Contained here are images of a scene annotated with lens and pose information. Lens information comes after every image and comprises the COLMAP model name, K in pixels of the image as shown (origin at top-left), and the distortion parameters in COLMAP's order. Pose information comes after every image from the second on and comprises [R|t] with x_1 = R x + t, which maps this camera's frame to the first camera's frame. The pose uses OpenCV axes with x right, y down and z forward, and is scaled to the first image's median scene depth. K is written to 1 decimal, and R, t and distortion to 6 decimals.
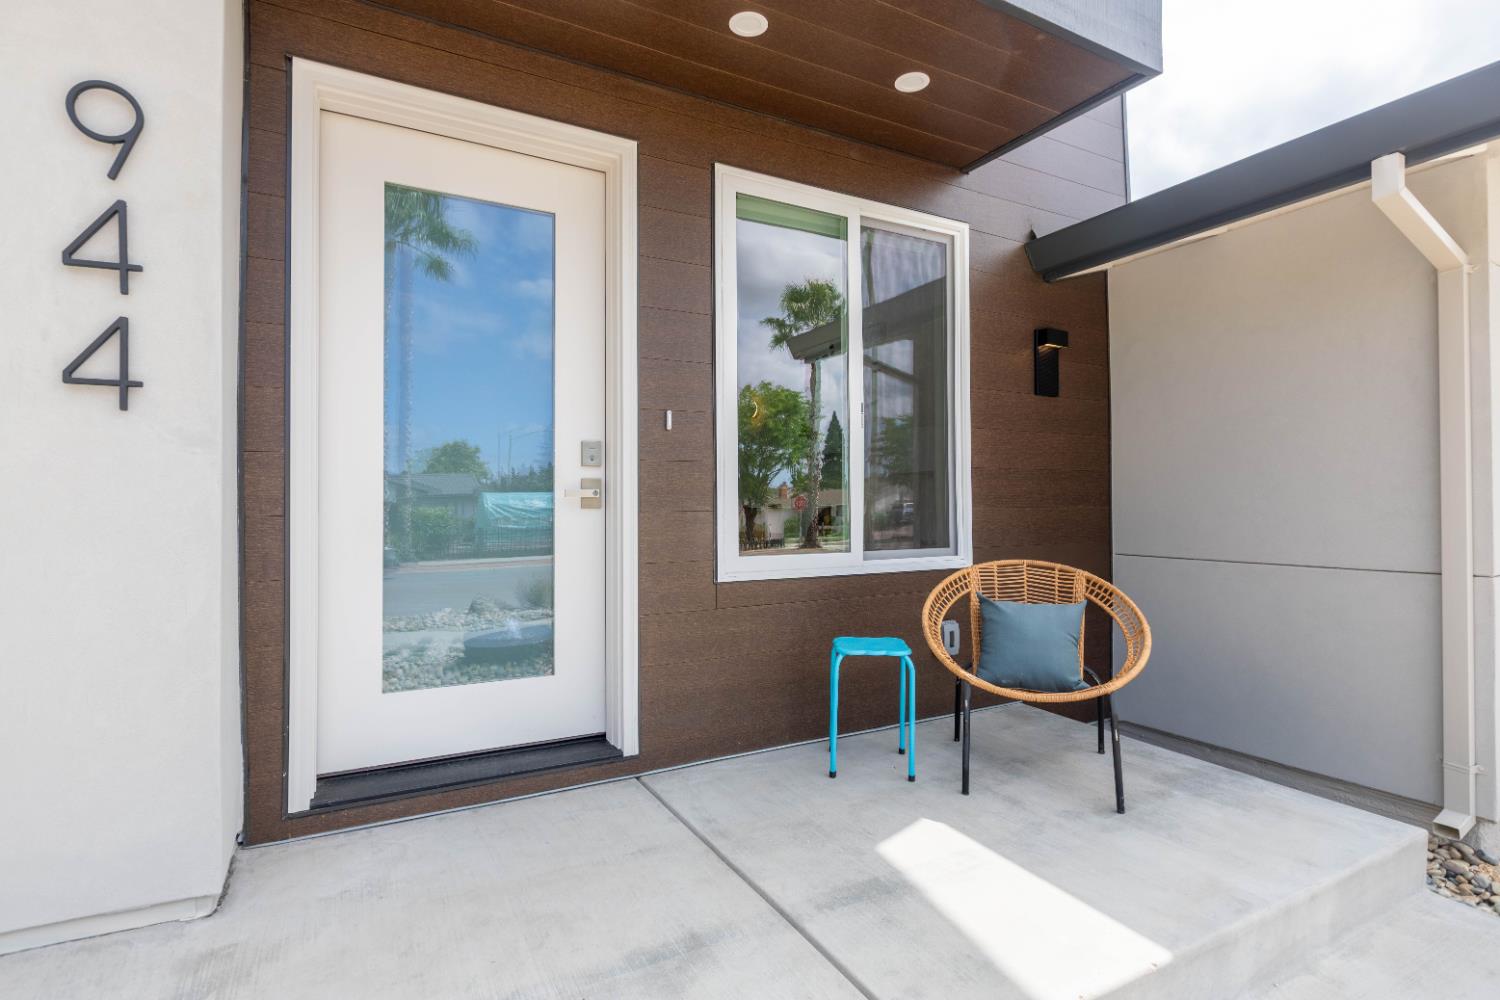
lens RADIAL K [[743.7, 0, 748.2], [0, 743.7, 497.4], [0, 0, 1]] dist [0.002003, -0.002705]
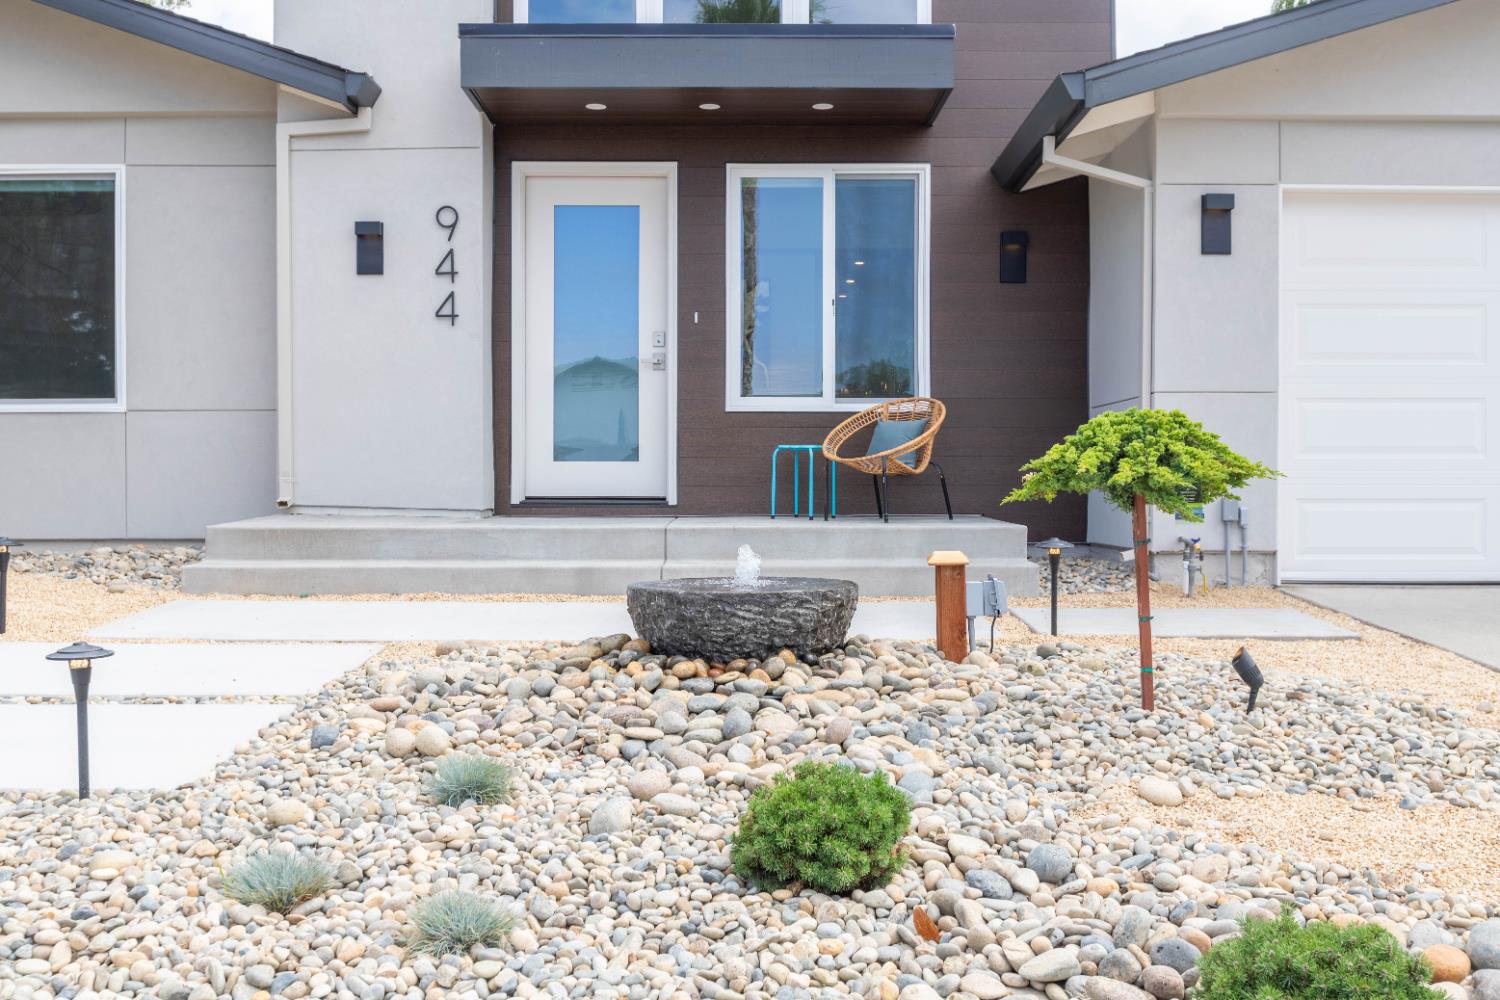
lens RADIAL K [[1523.7, 0, 748.7], [0, 1523.7, 500.4], [0, 0, 1]] dist [0.014786, 0.000000]
pose [[0.876776, 0.007528, -0.480840, 1.842296], [0.000728, 0.999856, 0.016980, 0.281382], [0.480899, -0.015238, 0.876644, -2.226306]]
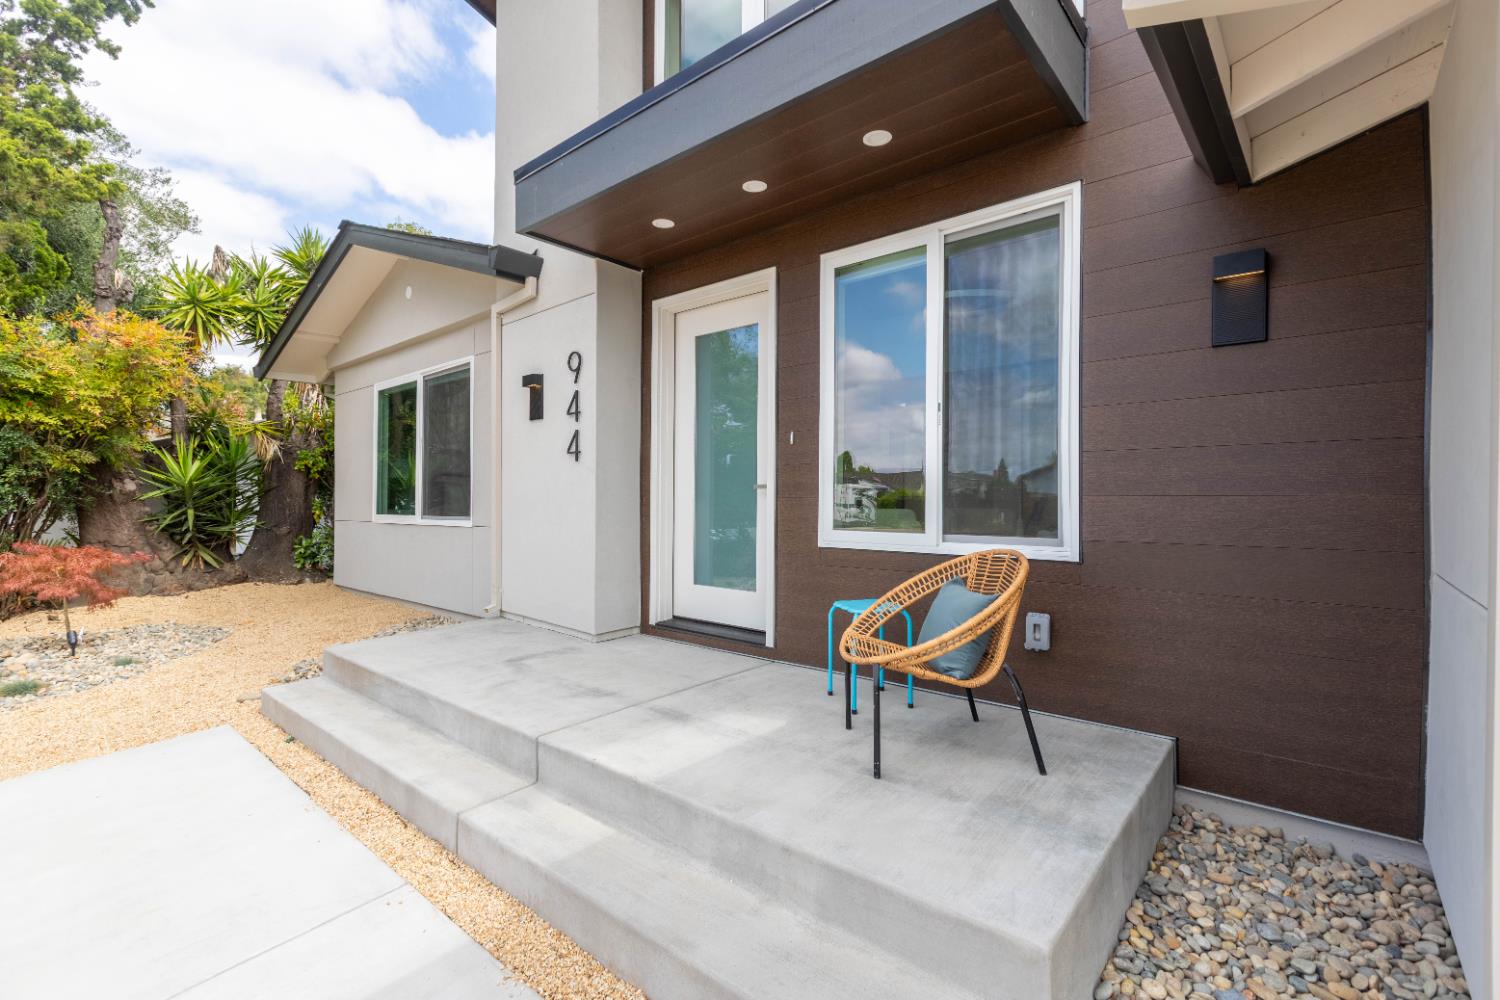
lens RADIAL K [[666.1, 0, 749.0], [0, 666.1, 504.2], [0, 0, 1]] dist [0.007766, -0.000171]
pose [[0.359694, 0.009342, -0.933024, 1.226494], [0.004763, 0.999918, 0.011848, 0.015918], [0.933058, -0.008705, 0.359620, 0.448326]]
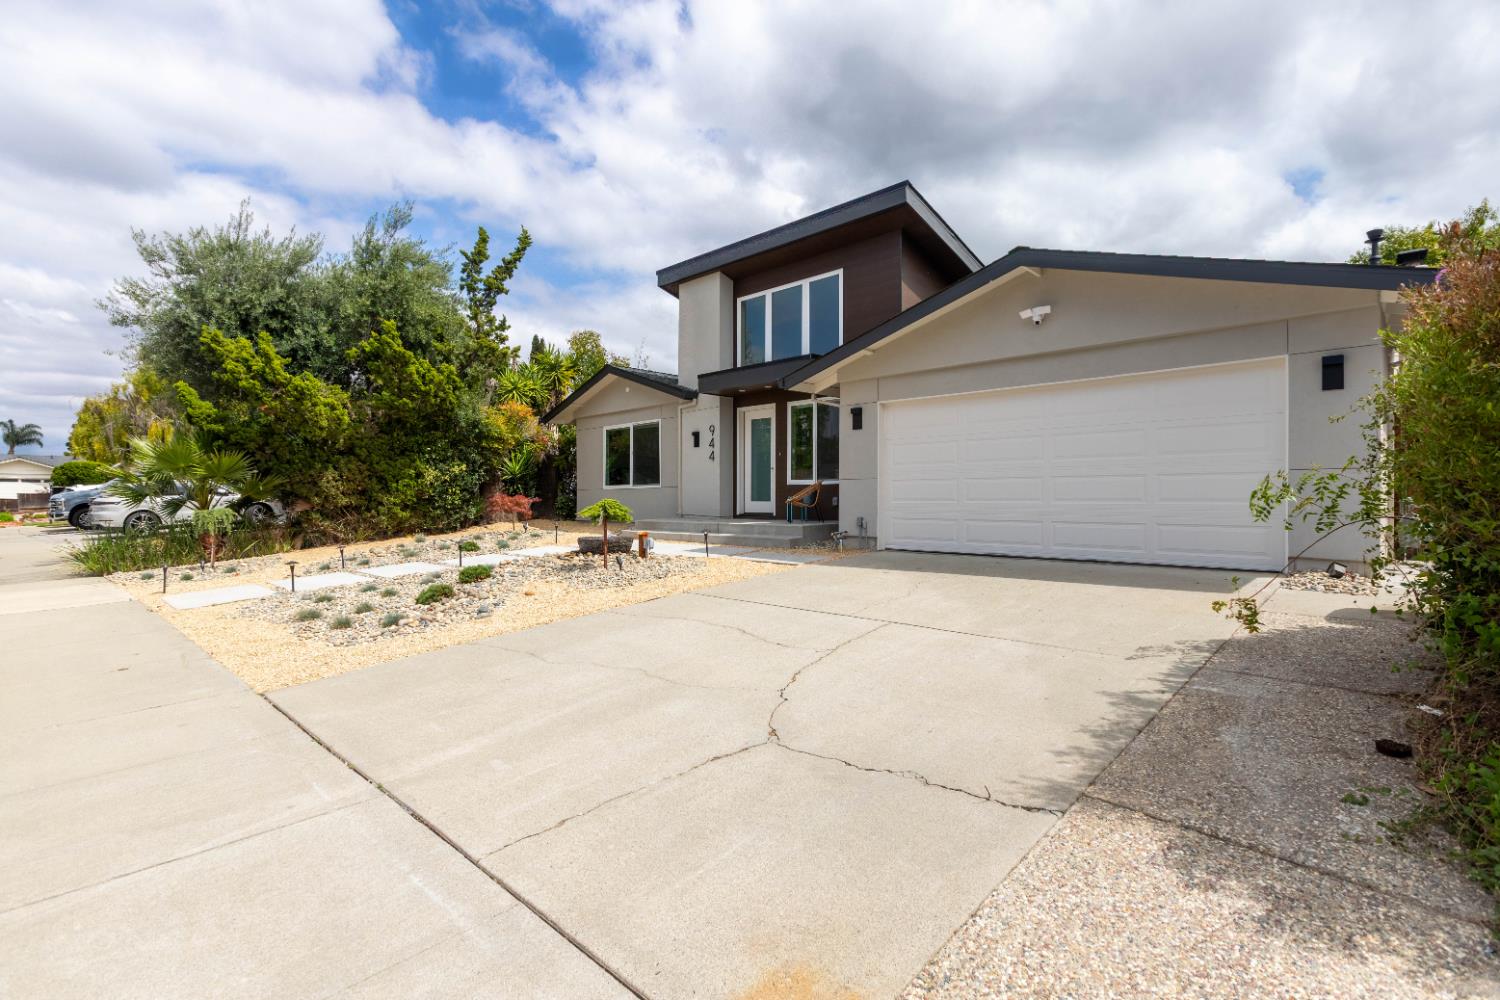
lens RADIAL K [[696.5, 0, 745.8], [0, 696.5, 498.0], [0, 0, 1]] dist [-0.003103, 0.001862]
pose [[0.298828, 0.000641, -0.954307, 4.840607], [0.009524, 0.999948, 0.003654, 0.199558], [0.954259, -0.010180, 0.298806, -0.760618]]
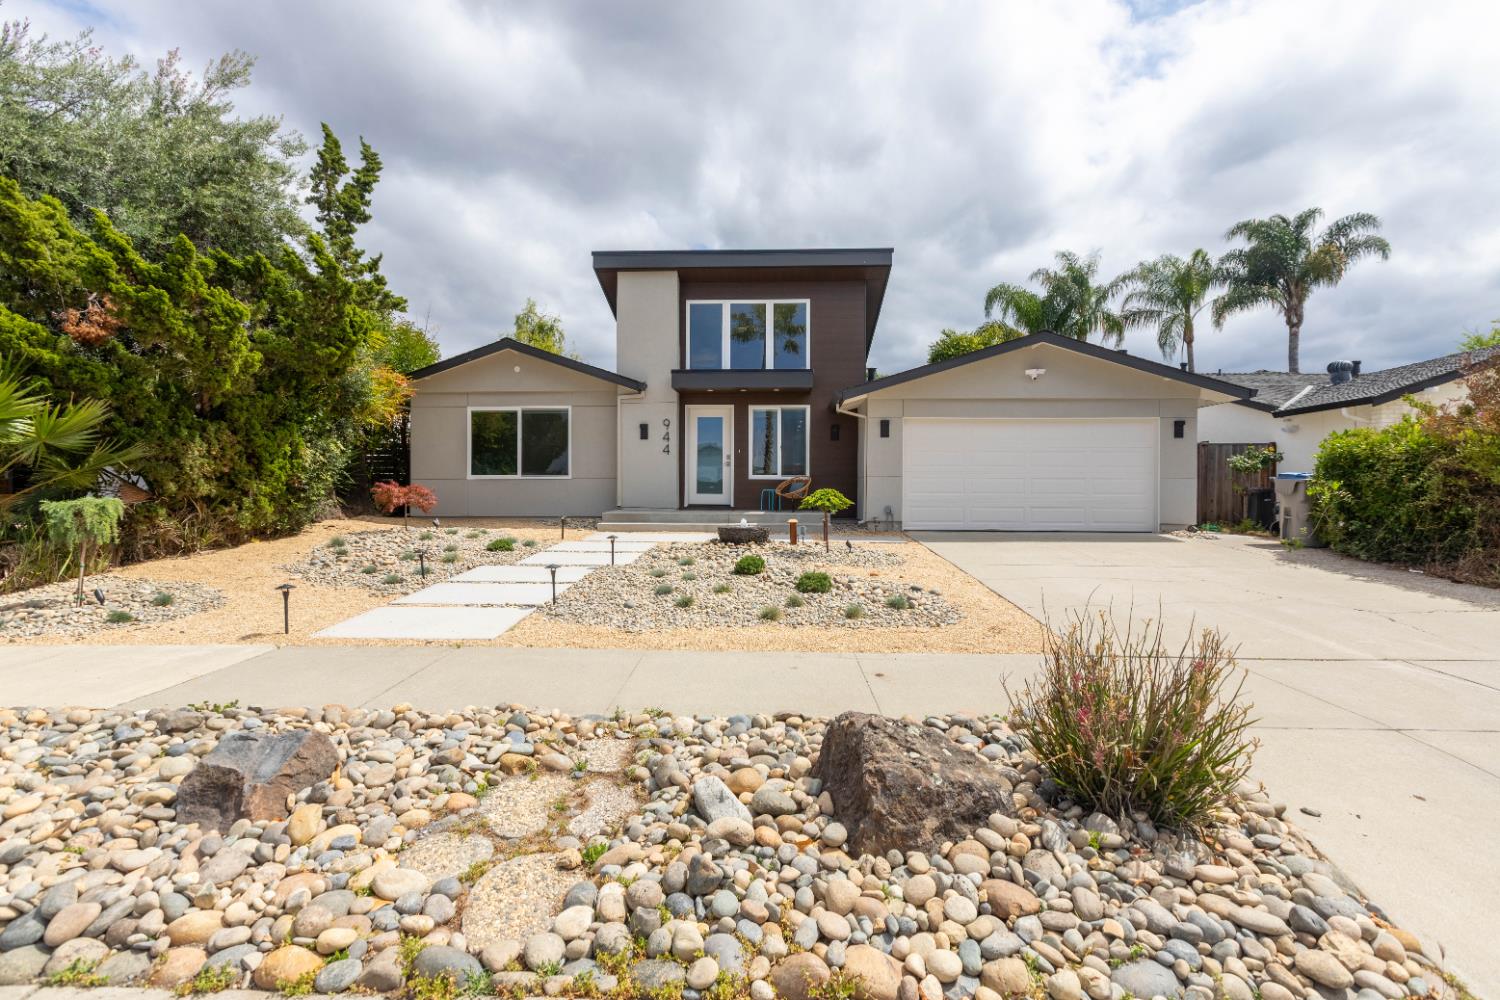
lens RADIAL K [[666.1, 0, 753.5], [0, 666.1, 498.7], [0, 0, 1]] dist [0.007766, -0.000171]
pose [[0.861042, 0.007329, -0.508482, 2.839626], [-0.001308, 0.999925, 0.012198, 0.218793], [0.508533, -0.009838, 0.860986, -3.702213]]
